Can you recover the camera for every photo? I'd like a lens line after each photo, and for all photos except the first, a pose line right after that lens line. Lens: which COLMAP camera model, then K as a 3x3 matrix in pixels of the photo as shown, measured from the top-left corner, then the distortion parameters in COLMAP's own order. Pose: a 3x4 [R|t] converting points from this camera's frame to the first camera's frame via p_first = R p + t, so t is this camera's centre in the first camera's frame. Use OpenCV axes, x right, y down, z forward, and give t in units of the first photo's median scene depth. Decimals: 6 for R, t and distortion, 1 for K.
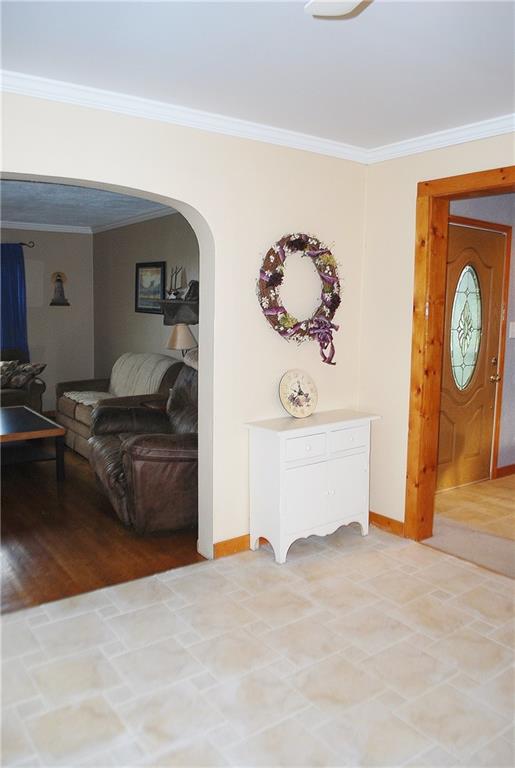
lens RADIAL K [[600.7, 0, 257.5], [0, 600.7, 384.0], [0, 0, 1]] dist [-0.073141, 0.007962]
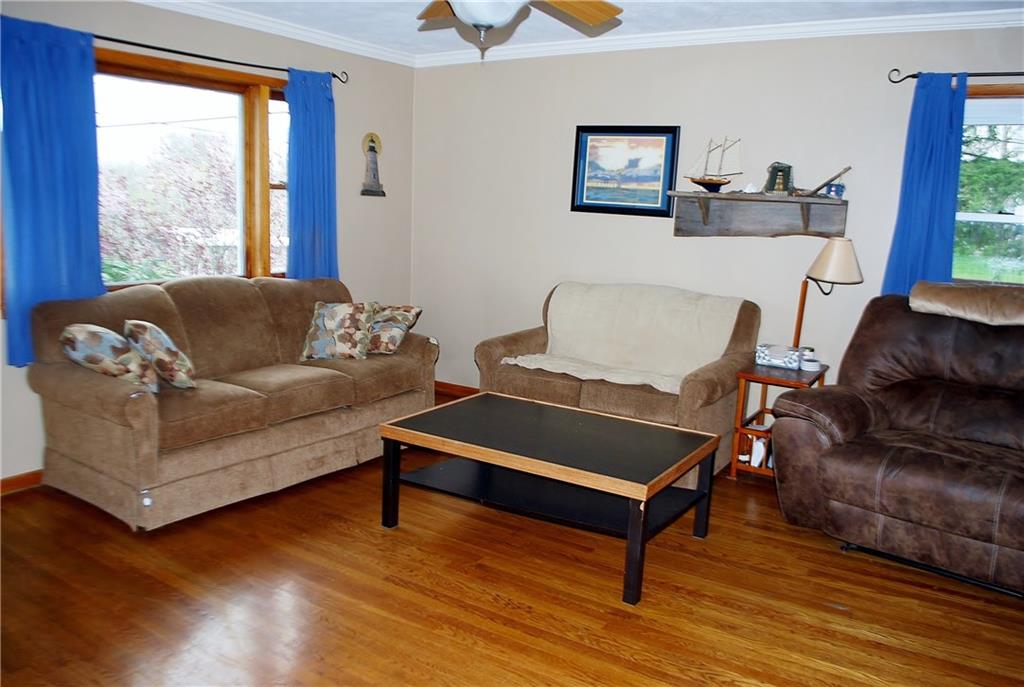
lens RADIAL K [[800.9, 0, 511.3], [0, 800.9, 354.6], [0, 0, 1]] dist [-0.073141, 0.007962]
pose [[0.926953, -0.047498, 0.372158, -0.559461], [0.027377, 0.997873, 0.059168, -0.029373], [-0.374177, -0.044658, 0.926282, 0.302984]]
